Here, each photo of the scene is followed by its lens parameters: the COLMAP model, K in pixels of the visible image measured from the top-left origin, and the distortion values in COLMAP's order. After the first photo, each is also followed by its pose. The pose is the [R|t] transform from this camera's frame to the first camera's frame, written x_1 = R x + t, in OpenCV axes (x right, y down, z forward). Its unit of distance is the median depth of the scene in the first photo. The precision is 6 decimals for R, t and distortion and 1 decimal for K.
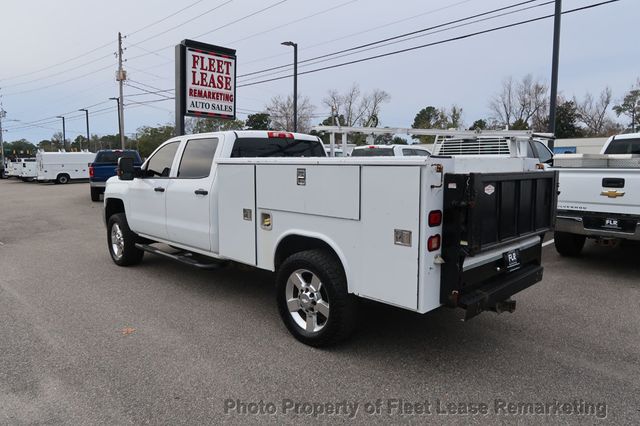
lens RADIAL K [[442.3, 0, 322.2], [0, 442.3, 215.3], [0, 0, 1]] dist [-0.027704, 0.008988]
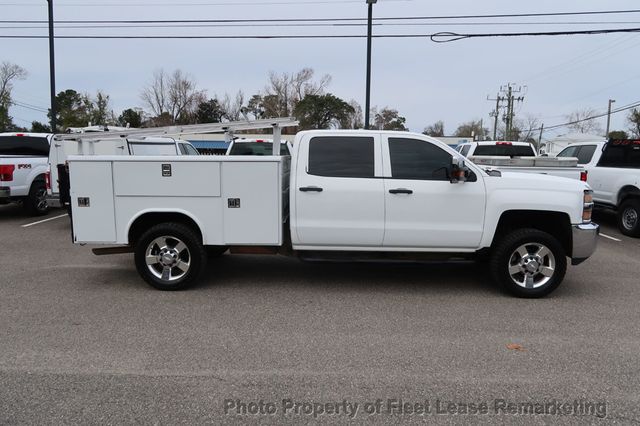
lens RADIAL K [[442.3, 0, 318.3], [0, 442.3, 211.0], [0, 0, 1]] dist [-0.027704, 0.008988]
pose [[0.711421, -0.071591, 0.699110, -0.263954], [0.063728, 0.997271, 0.037273, -0.016583], [-0.699870, 0.018036, 0.714042, 0.124596]]
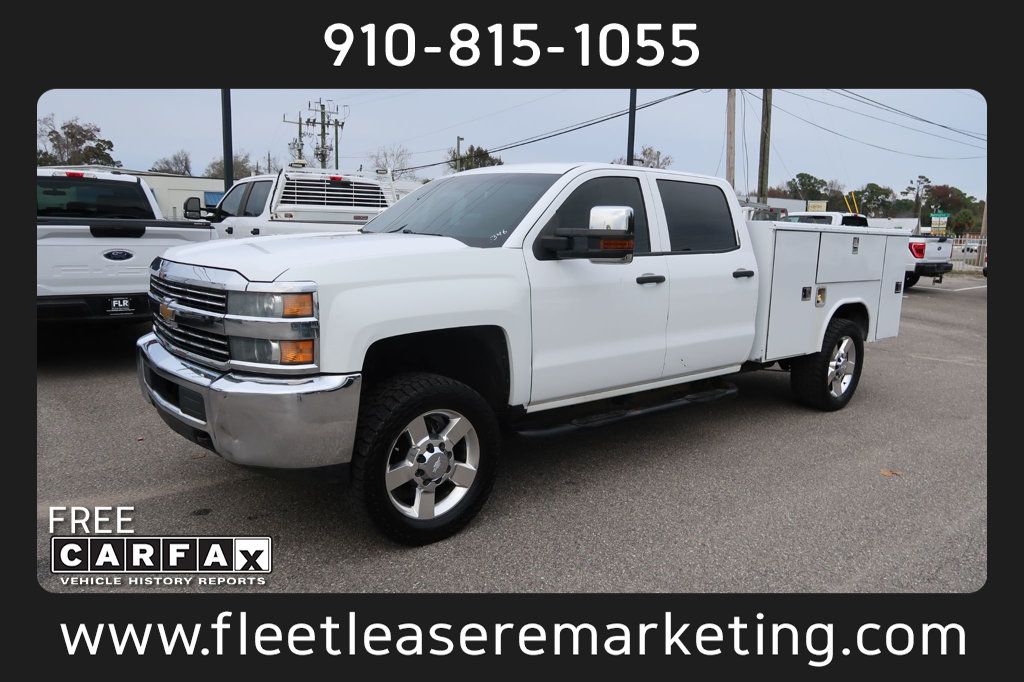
lens RADIAL K [[707.7, 0, 519.5], [0, 707.7, 342.9], [0, 0, 1]] dist [-0.027704, 0.008988]
pose [[0.073289, -0.159150, 0.984530, -0.300014], [0.090087, 0.984206, 0.152391, -0.031563], [-0.993234, 0.077525, 0.086469, 0.283881]]
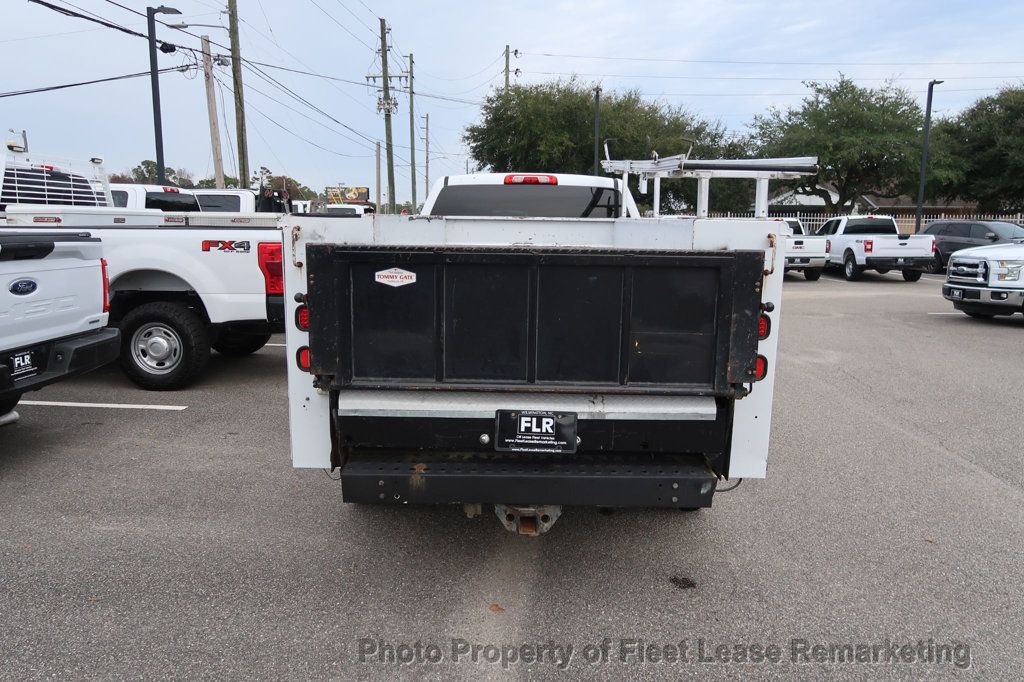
lens RADIAL K [[707.7, 0, 513.1], [0, 707.7, 334.1], [0, 0, 1]] dist [-0.027704, 0.008988]
pose [[-0.706886, -0.110817, 0.698593, -0.247892], [0.076682, 0.969824, 0.231434, -0.059315], [-0.703158, 0.217167, -0.677057, 0.509955]]
